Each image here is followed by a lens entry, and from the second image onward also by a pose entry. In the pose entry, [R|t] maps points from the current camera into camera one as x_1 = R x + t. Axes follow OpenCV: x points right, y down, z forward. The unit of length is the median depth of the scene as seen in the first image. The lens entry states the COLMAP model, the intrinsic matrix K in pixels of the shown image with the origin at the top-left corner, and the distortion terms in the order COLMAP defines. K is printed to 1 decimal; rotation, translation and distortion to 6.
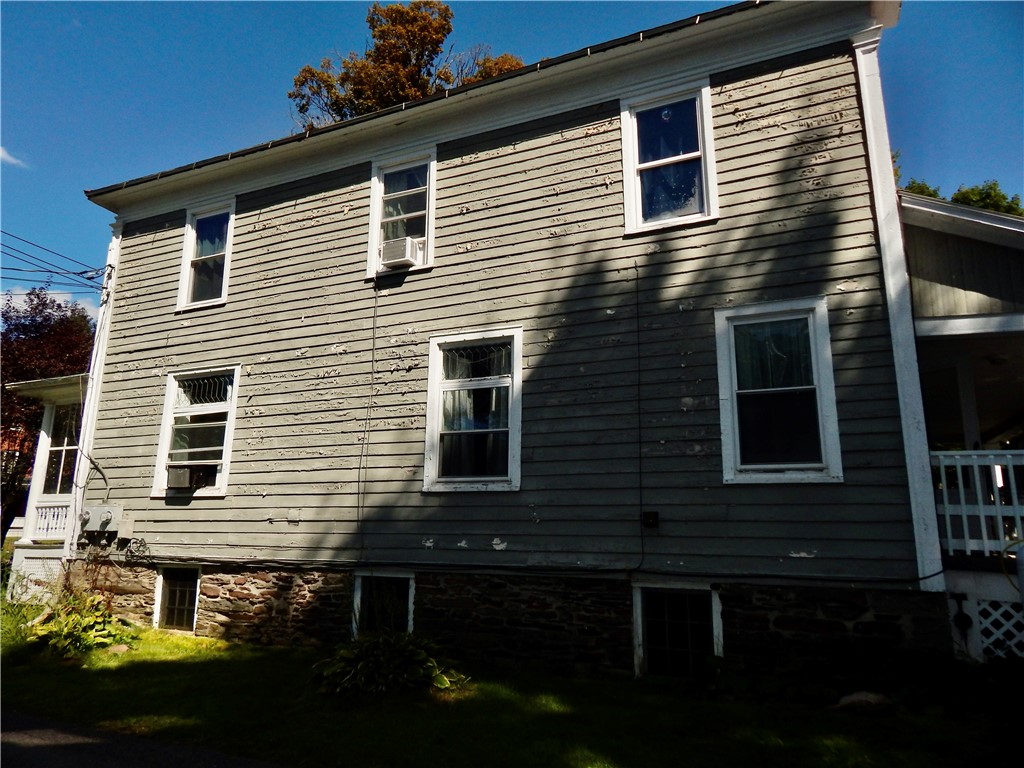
lens RADIAL K [[681.0, 0, 512.0], [0, 681.0, 385.1], [0, 0, 1]] dist [0.000023, 0.001021]
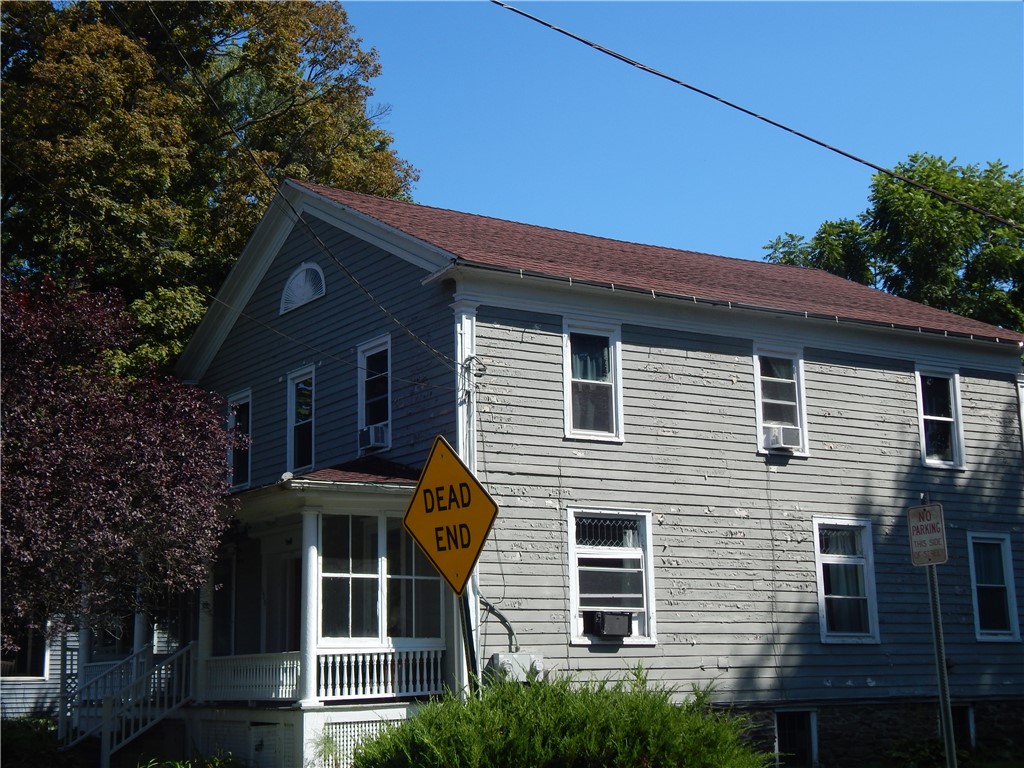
lens RADIAL K [[1622.0, 0, 511.7], [0, 1622.0, 383.0], [0, 0, 1]] dist [0.025240, 0.000000]
pose [[0.534798, 0.137275, 0.833754, -2.748637], [-0.151986, 0.986250, -0.064895, -0.034286], [-0.831199, -0.092013, 0.548308, -0.124518]]
